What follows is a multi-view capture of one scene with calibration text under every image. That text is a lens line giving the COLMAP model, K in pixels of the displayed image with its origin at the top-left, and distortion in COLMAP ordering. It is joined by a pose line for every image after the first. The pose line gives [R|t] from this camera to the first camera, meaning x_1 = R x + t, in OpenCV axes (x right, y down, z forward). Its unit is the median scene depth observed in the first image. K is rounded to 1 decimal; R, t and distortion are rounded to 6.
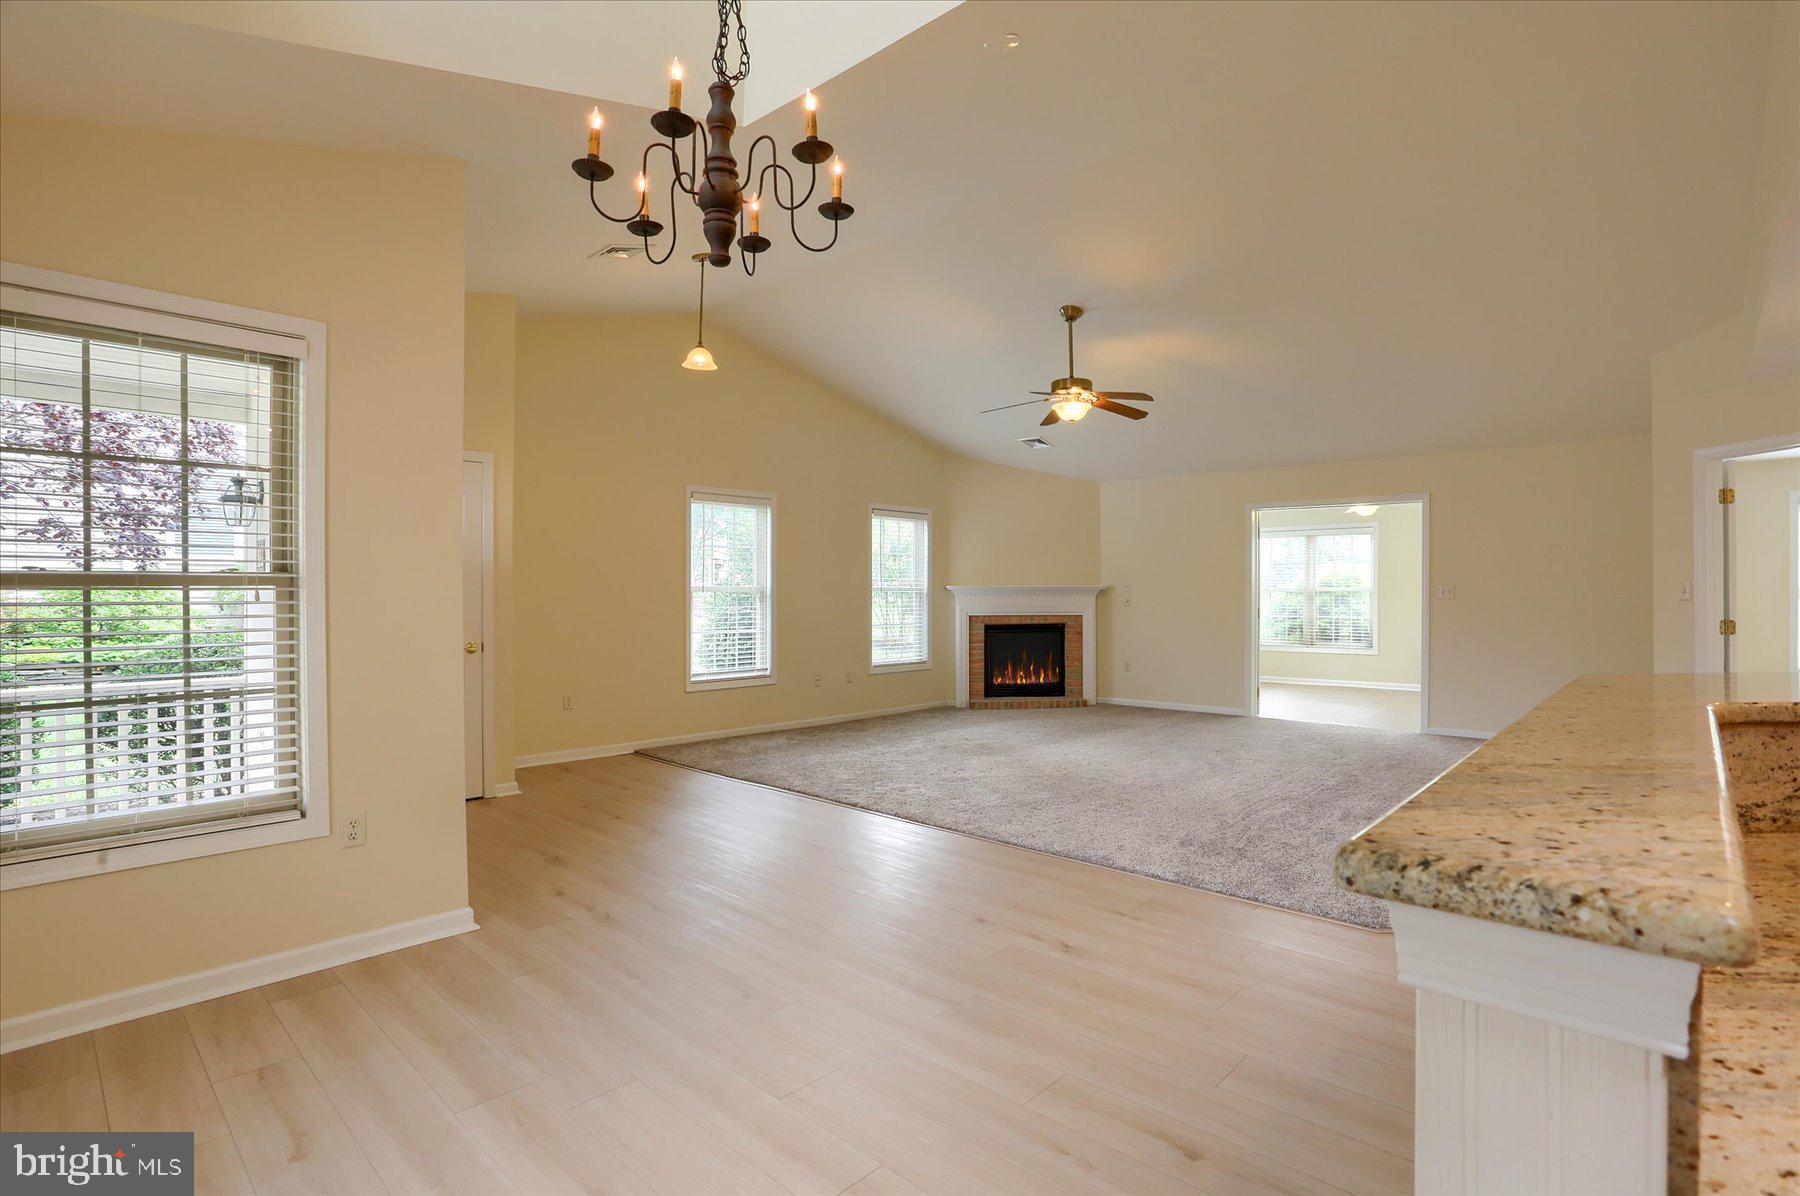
lens RADIAL K [[923.2, 0, 907.8], [0, 923.2, 600.6], [0, 0, 1]] dist [-0.029035, 0.001452]
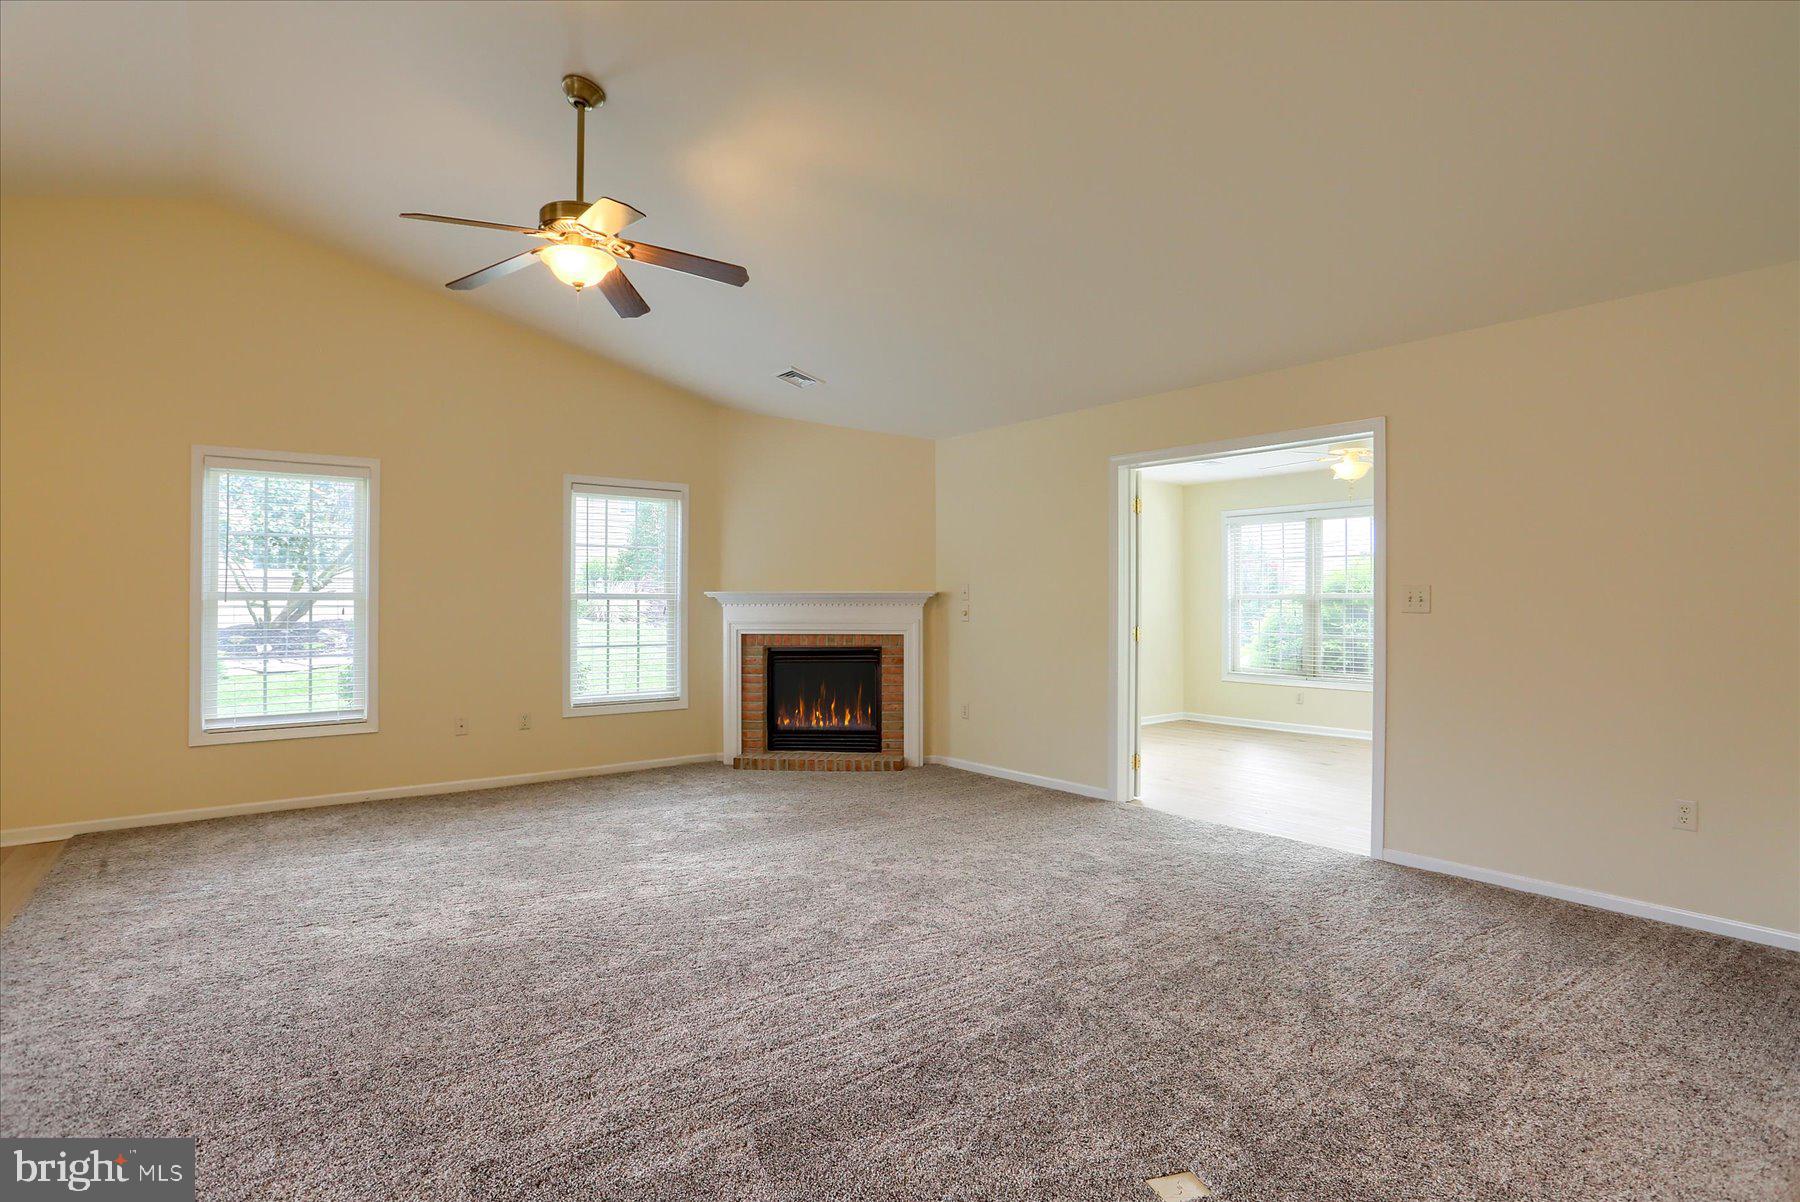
lens RADIAL K [[890.0, 0, 901.2], [0, 890.0, 597.1], [0, 0, 1]] dist [-0.000617, 0.000082]
pose [[0.980195, 0.001541, -0.198029, 0.363737], [-0.003924, 0.999925, -0.011642, -0.005097], [0.197996, 0.012189, 0.980127, 0.406009]]
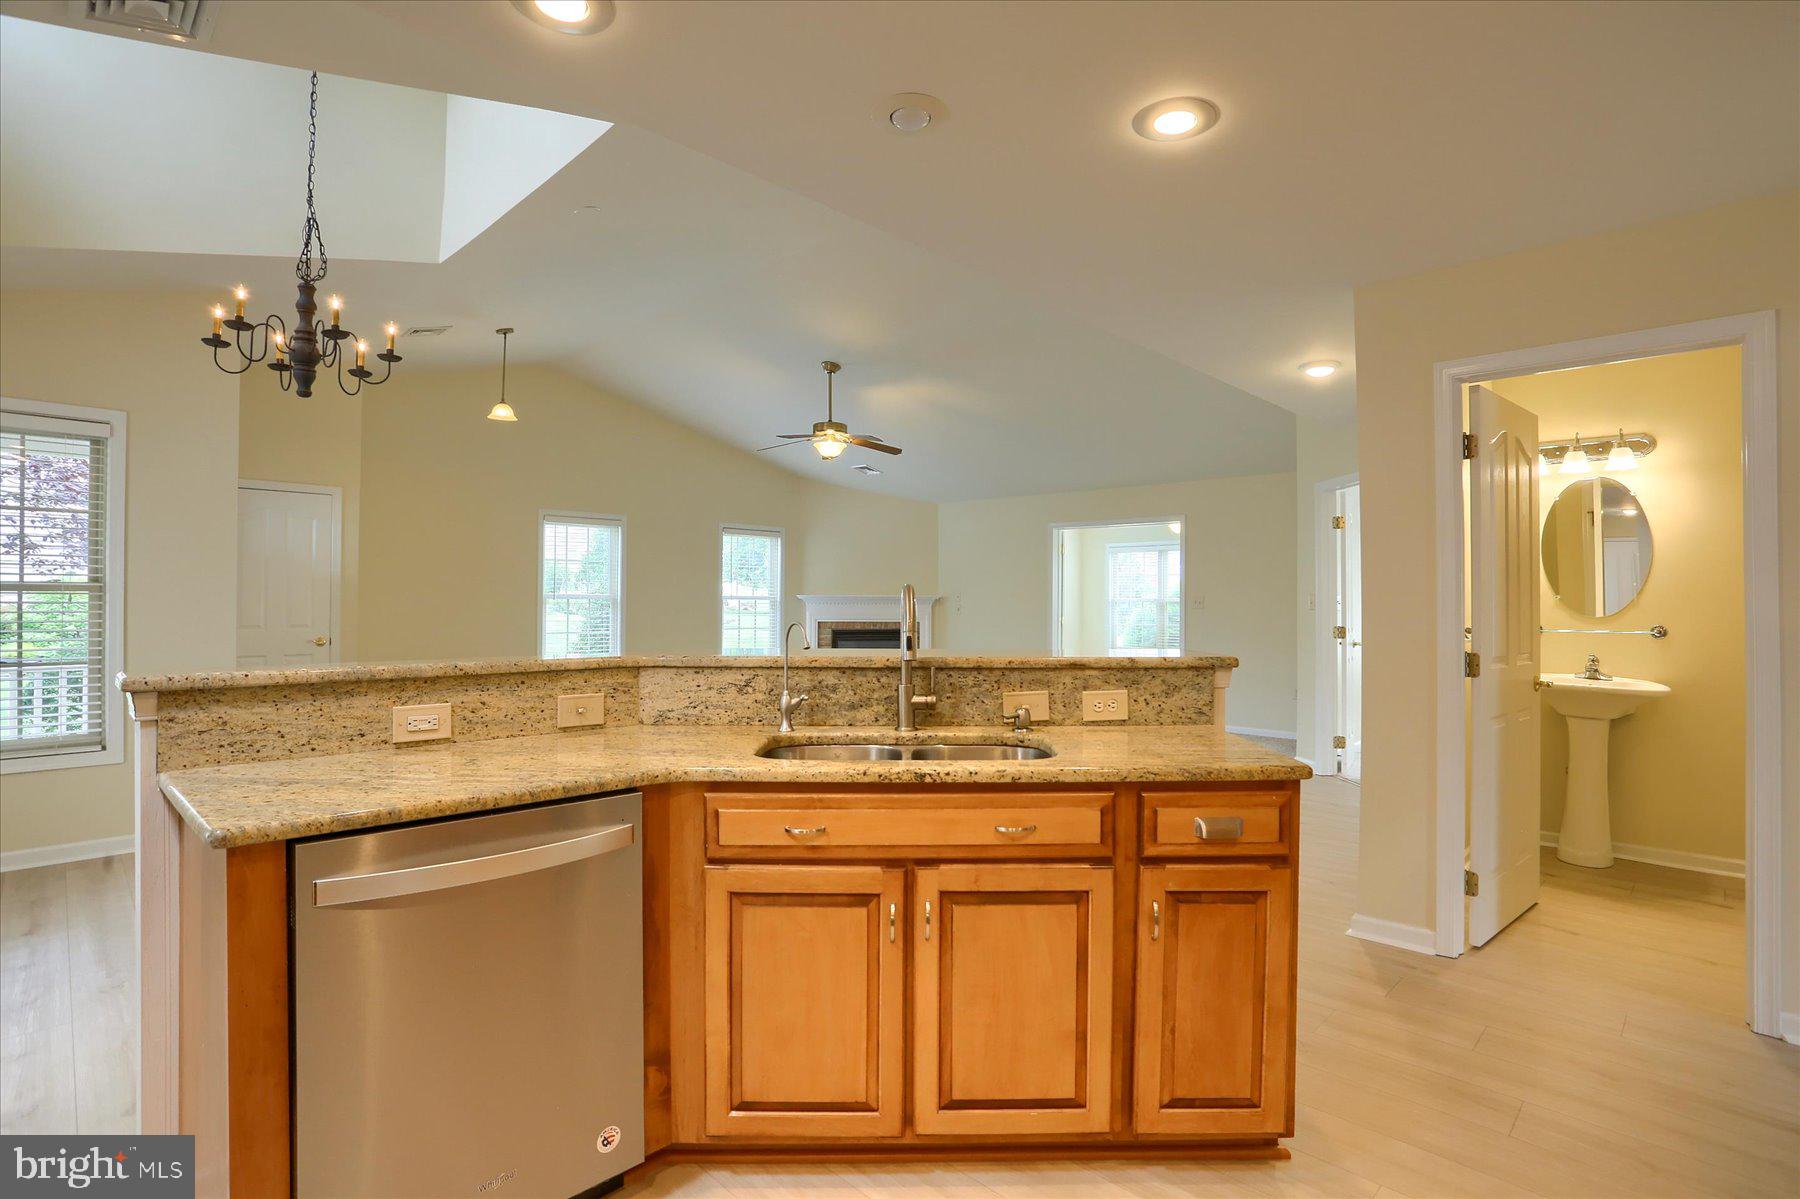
lens RADIAL K [[947.8, 0, 900.0], [0, 947.8, 599.5], [0, 0, 1]] dist [-0.000157, -0.000357]
pose [[0.998003, 0.006367, -0.062839, 0.271582], [-0.007103, 0.999909, -0.011493, 0.001880], [0.062760, 0.011916, 0.997958, -0.171526]]
